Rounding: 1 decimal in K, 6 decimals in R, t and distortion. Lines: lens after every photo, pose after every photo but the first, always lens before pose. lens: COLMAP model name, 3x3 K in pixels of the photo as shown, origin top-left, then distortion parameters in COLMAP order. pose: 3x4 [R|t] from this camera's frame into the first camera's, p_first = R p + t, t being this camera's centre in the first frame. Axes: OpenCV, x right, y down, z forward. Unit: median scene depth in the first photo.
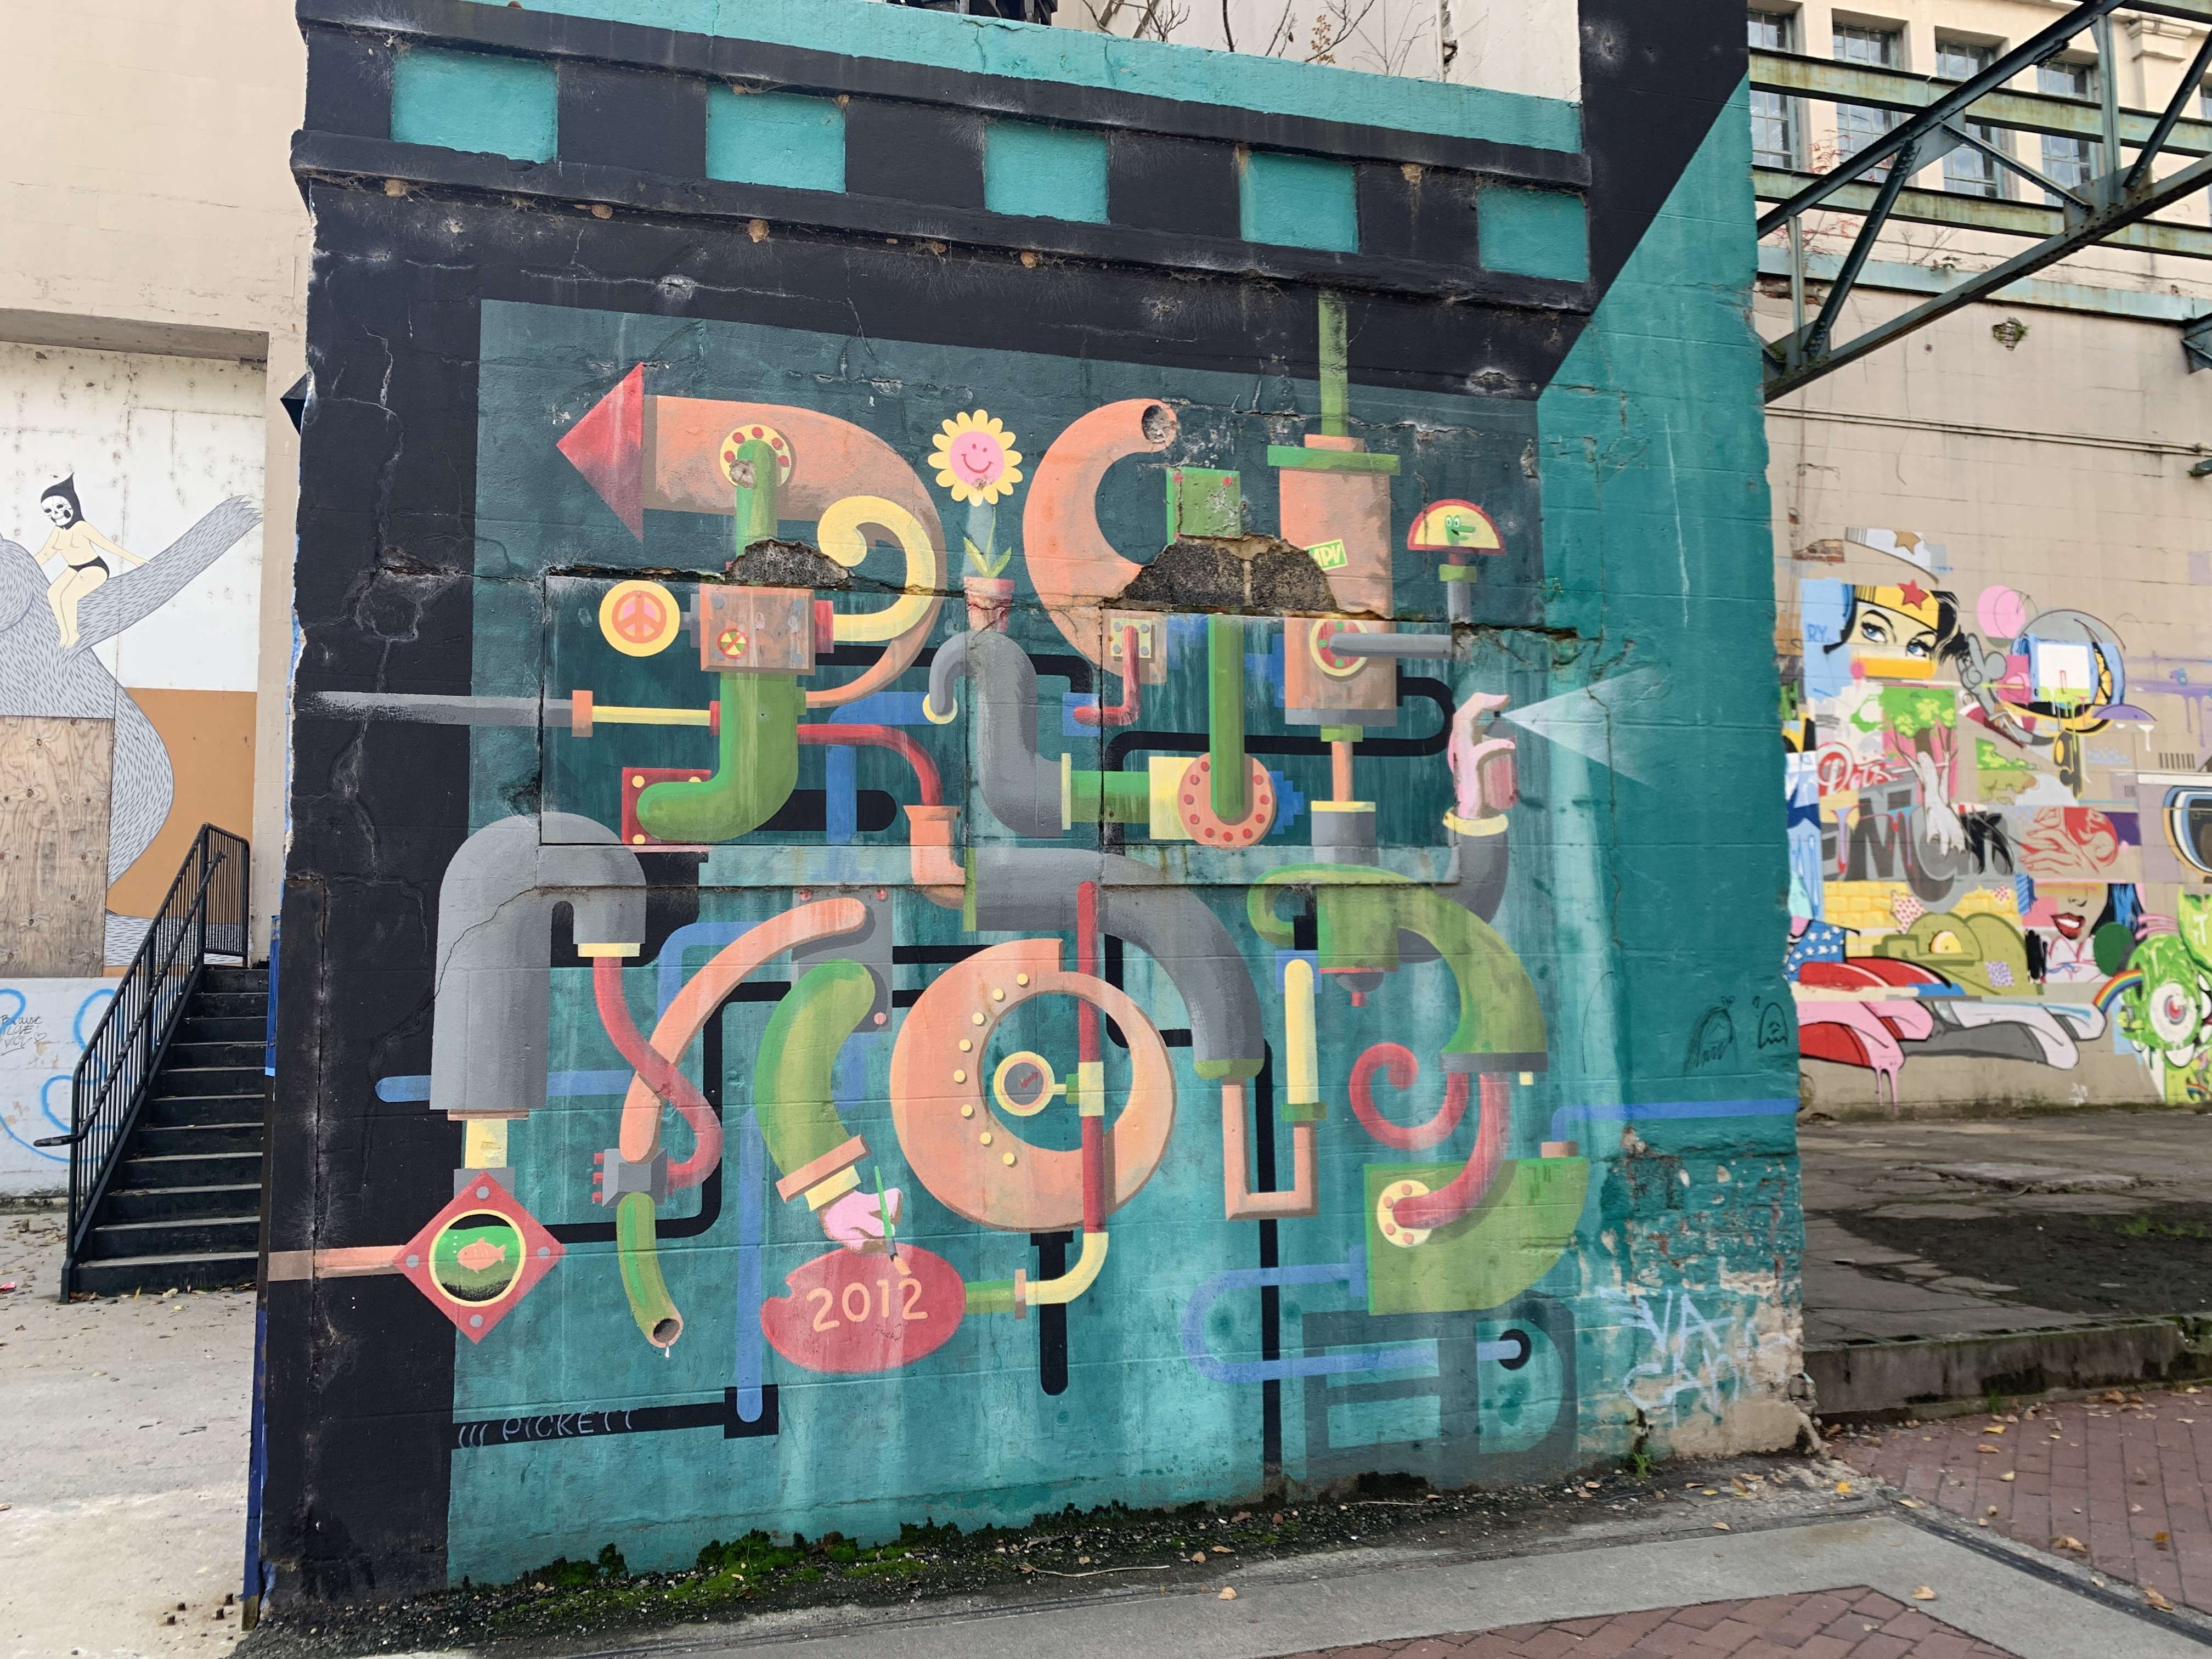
lens RADIAL K [[1665.7, 0, 1143.1], [0, 1665.7, 817.4], [0, 0, 1]] dist [0.029673, -0.028673]
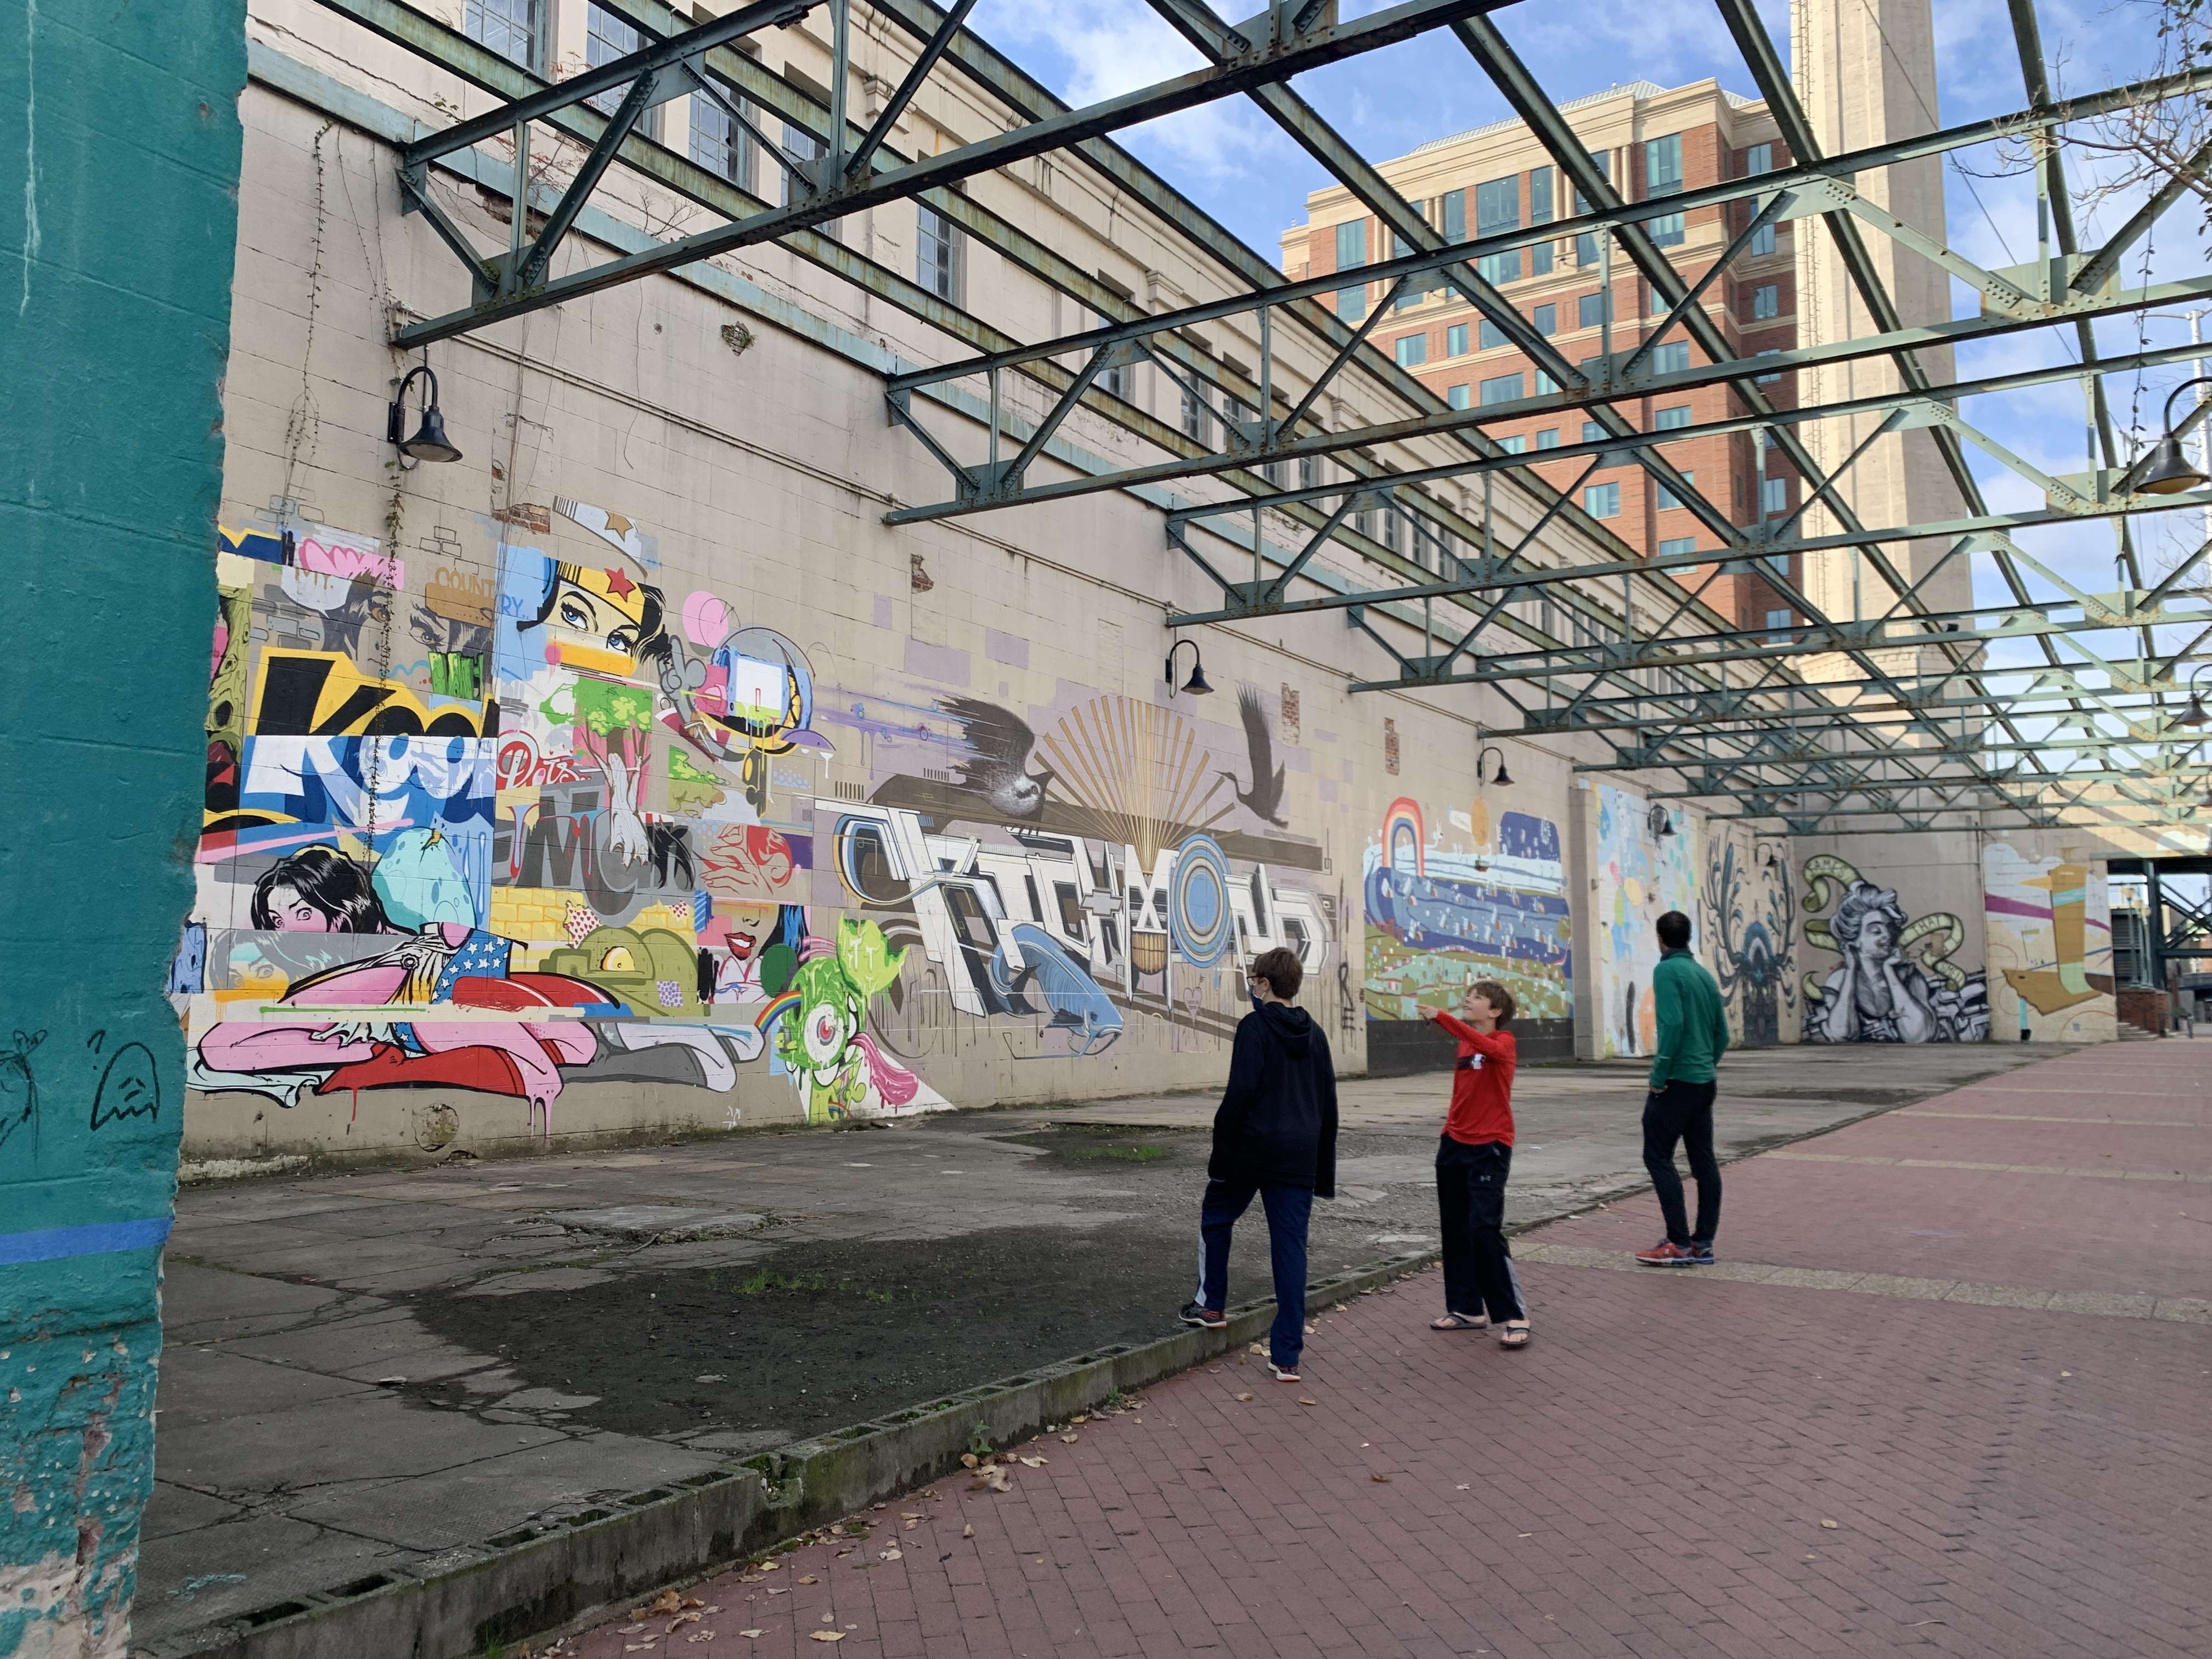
lens RADIAL K [[1665.7, 0, 1123.1], [0, 1665.7, 820.9], [0, 0, 1]] dist [0.029673, -0.028673]
pose [[0.752943, 0.083423, 0.652776, 0.077881], [-0.078392, 0.996240, -0.036896, 0.010416], [-0.653400, -0.023391, 0.756652, 0.116088]]
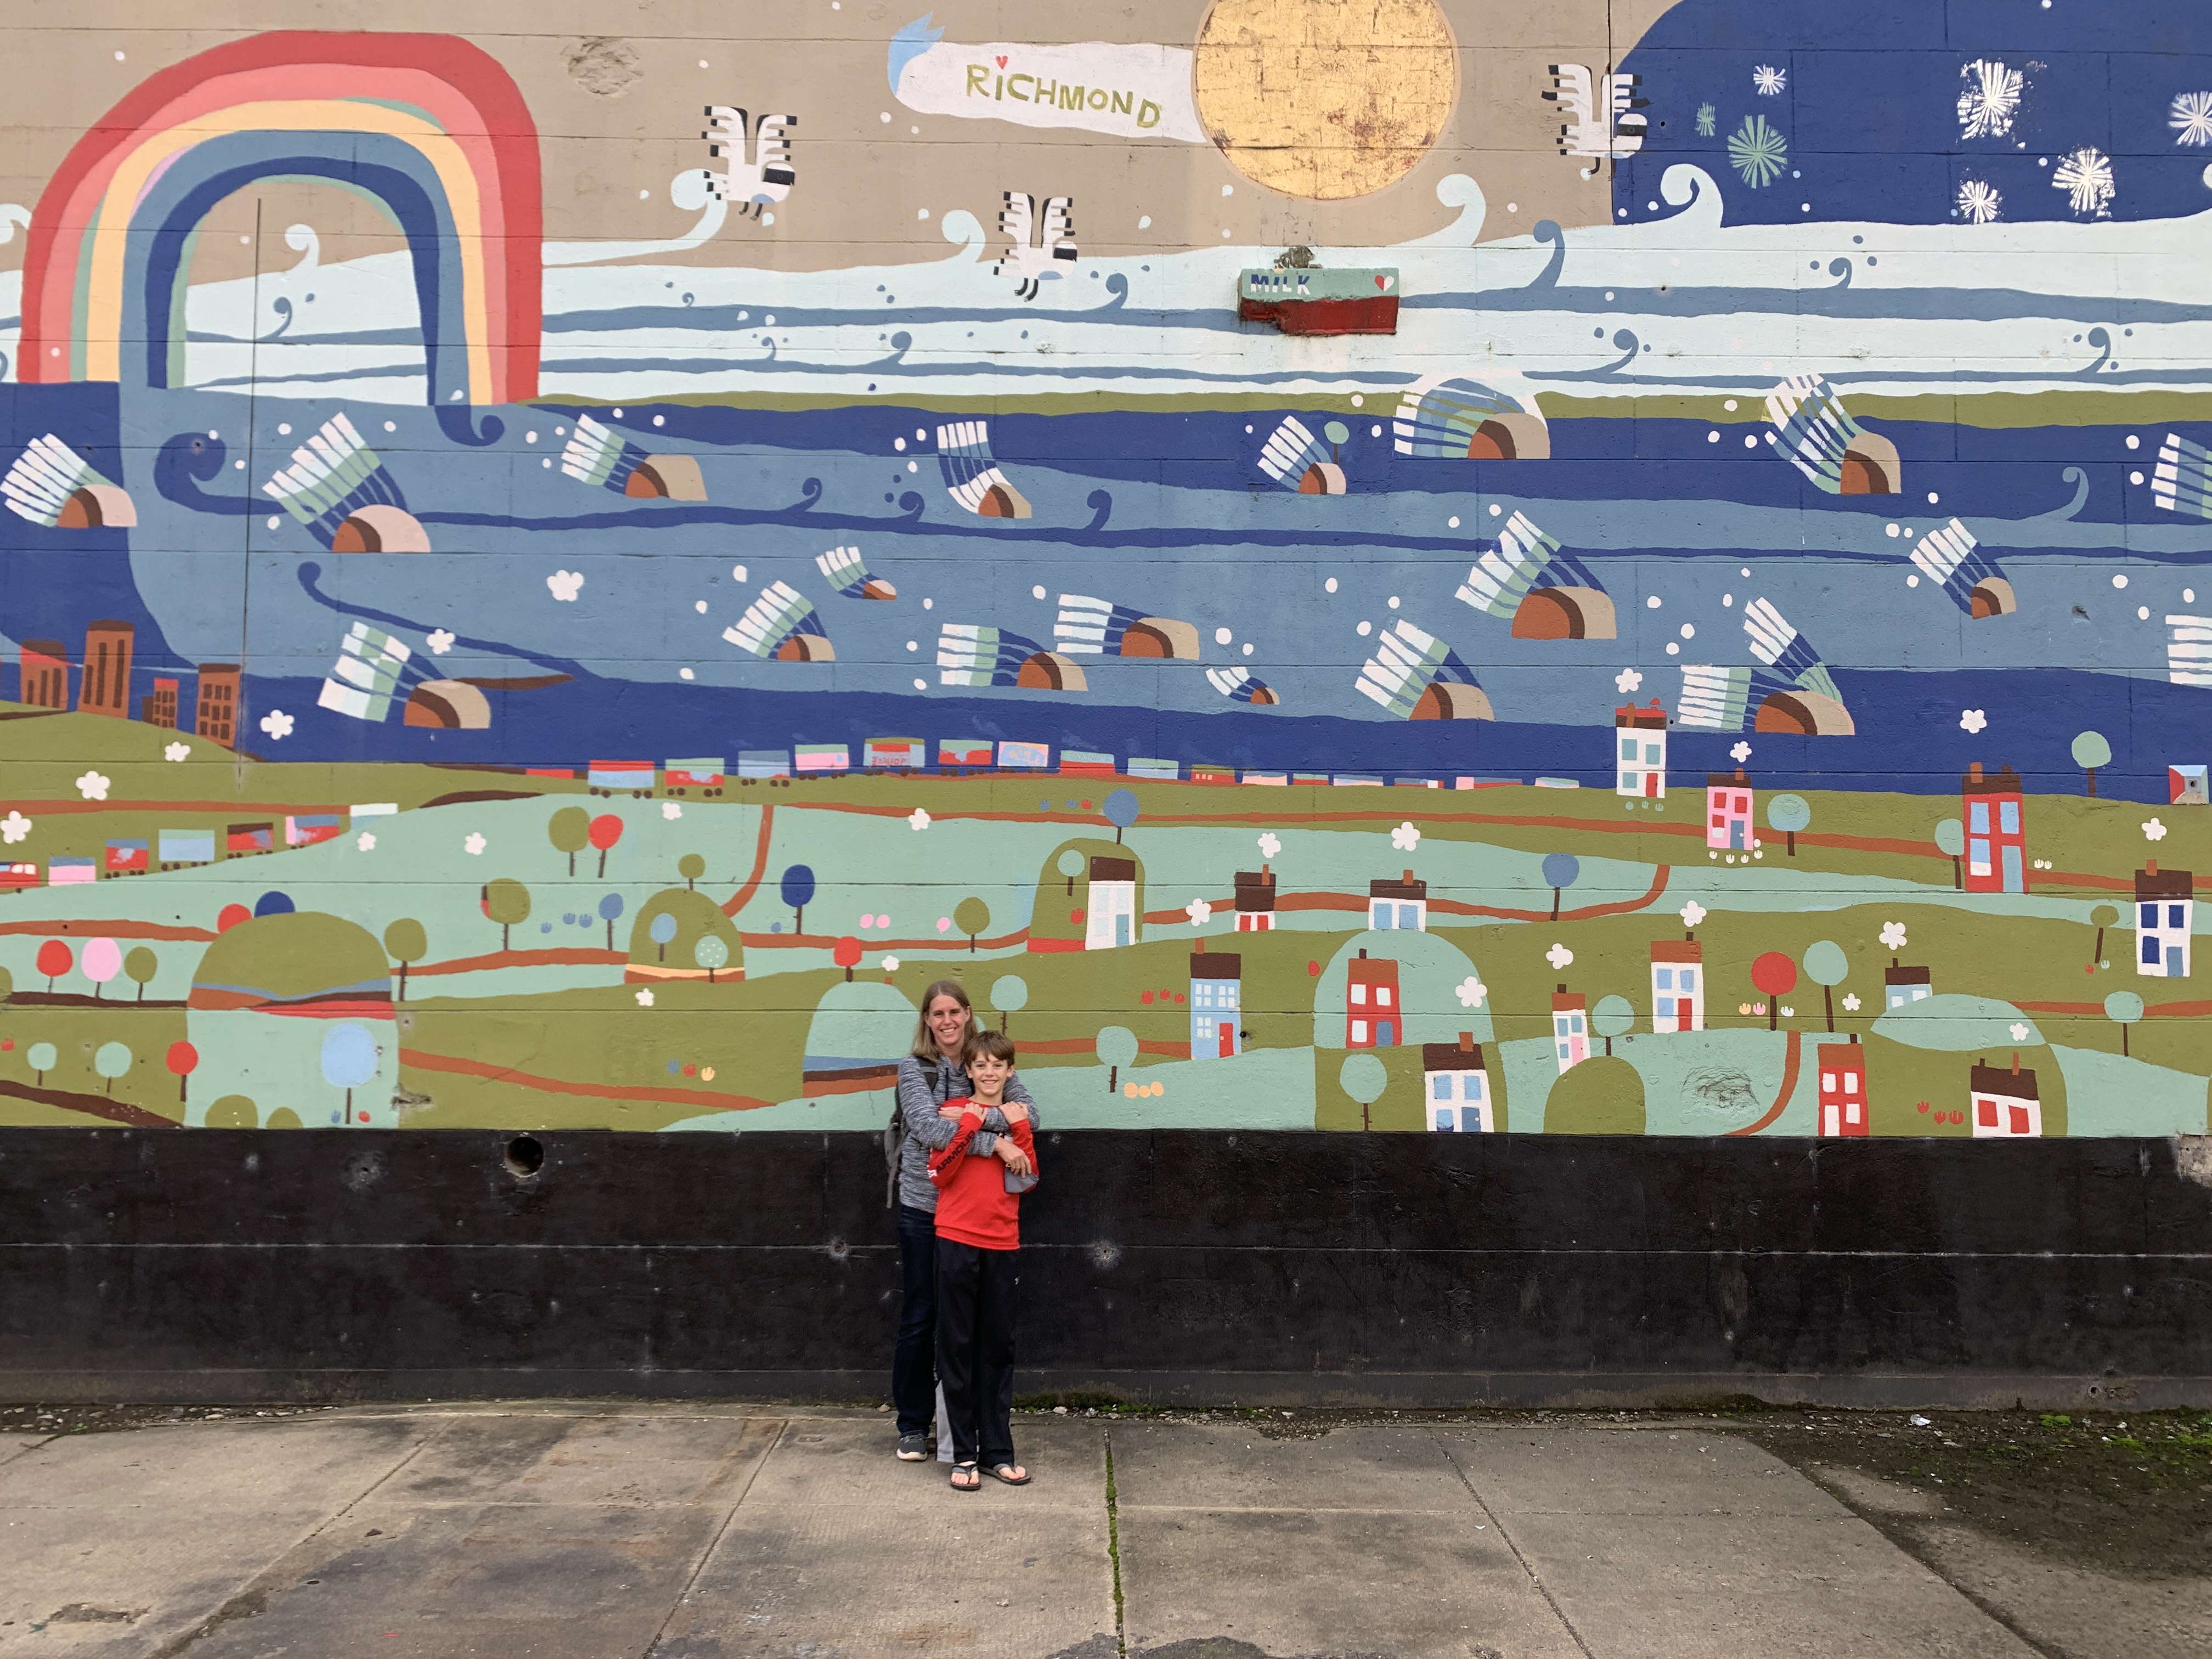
lens RADIAL K [[1665.7, 0, 1106.3], [0, 1665.7, 831.9], [0, 0, 1]] dist [0.029673, -0.028673]
pose [[0.963946, -0.001315, -0.266094, 1.775093], [0.011867, 0.999205, 0.038049, 0.059503], [0.265832, -0.039835, 0.963196, 0.978637]]
